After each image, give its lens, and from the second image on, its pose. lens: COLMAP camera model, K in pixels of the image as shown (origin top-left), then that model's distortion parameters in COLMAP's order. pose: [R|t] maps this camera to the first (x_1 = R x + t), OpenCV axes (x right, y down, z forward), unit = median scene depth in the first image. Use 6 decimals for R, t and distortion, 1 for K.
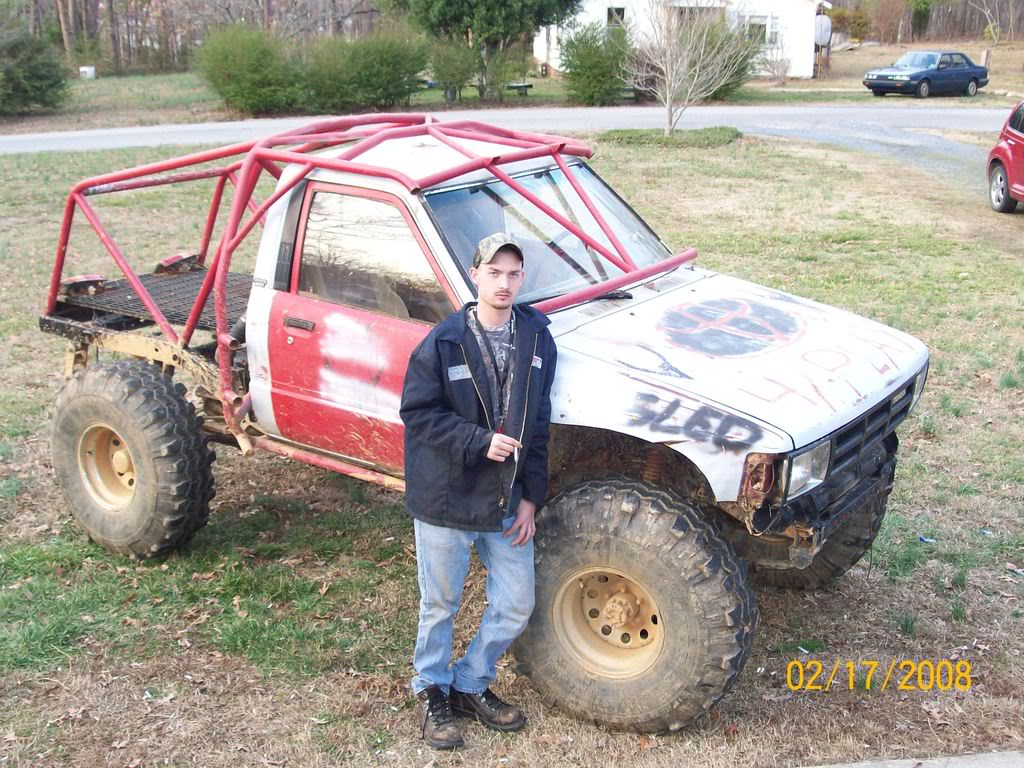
lens RADIAL K [[1499.4, 0, 512.9], [0, 1499.4, 384.6], [0, 0, 1]] dist [-0.131136, 0.000000]
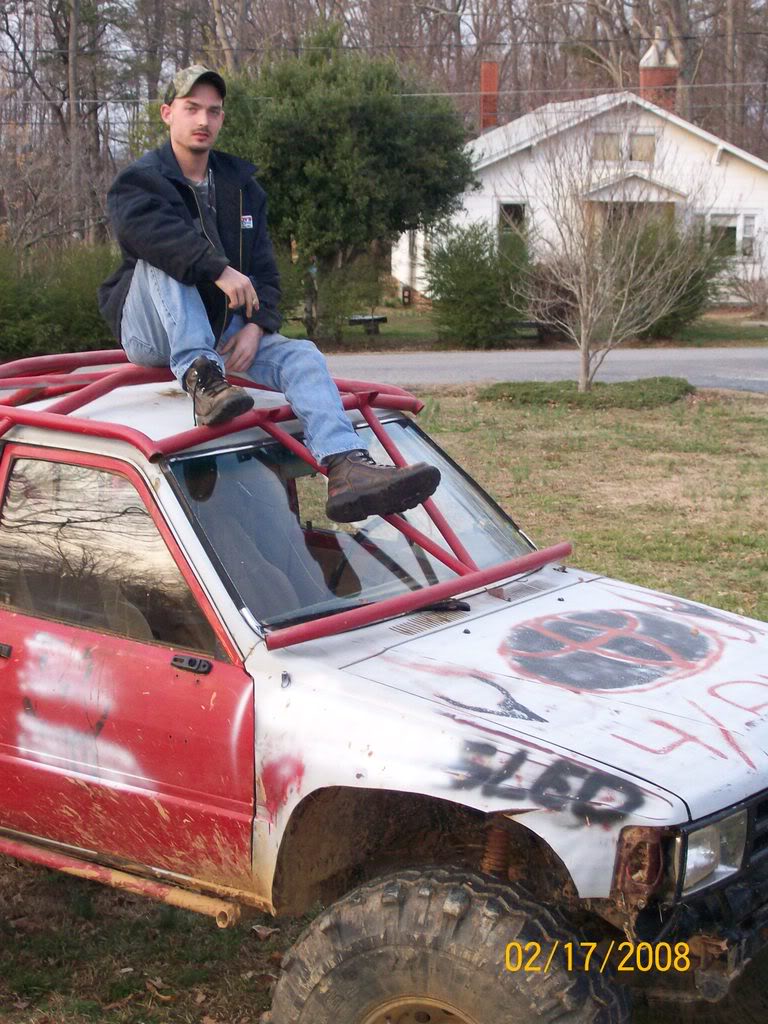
lens RADIAL K [[2276.7, 0, 387.6], [0, 2276.7, 516.0], [0, 0, 1]] dist [-0.049418, 0.000000]
pose [[0.999977, -0.001910, 0.006561, 0.033703], [0.002636, 0.993646, -0.112522, 0.017046], [-0.006305, 0.112537, 0.993628, -0.051206]]
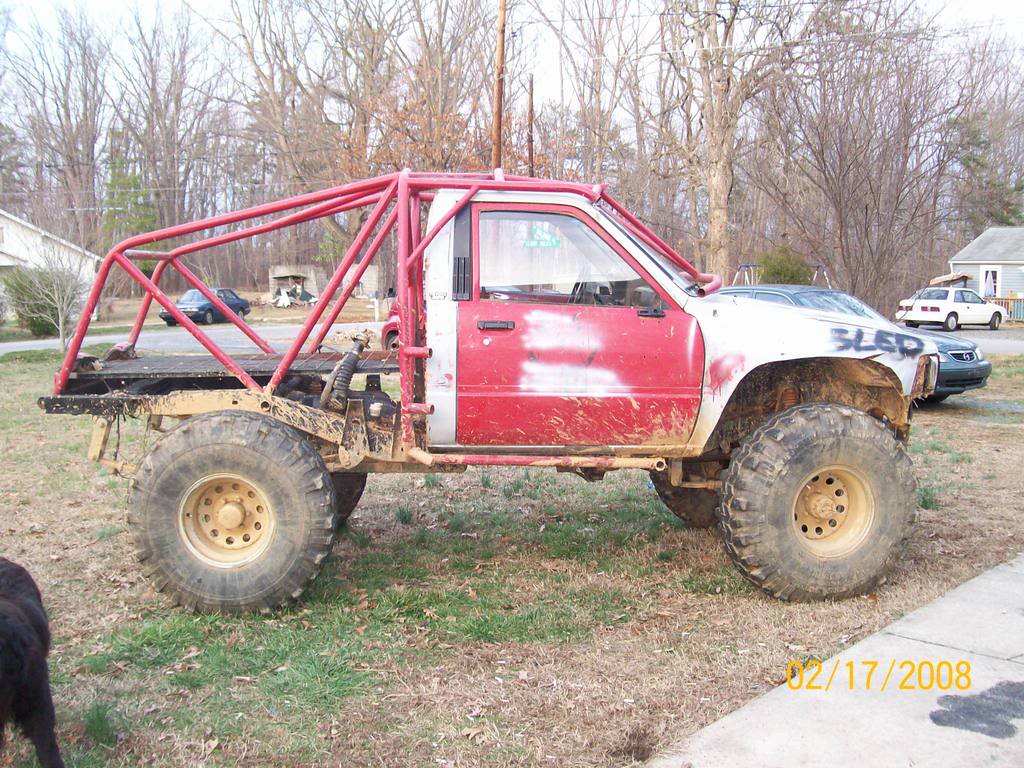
lens RADIAL K [[1189.0, 0, 511.0], [0, 1189.0, 380.0], [0, 0, 1]] dist [-0.160037, 0.000000]
pose [[0.763155, -0.065317, 0.642907, -0.679747], [0.188803, 0.974006, -0.125161, 0.106780], [-0.618020, 0.216900, 0.755649, 0.334041]]
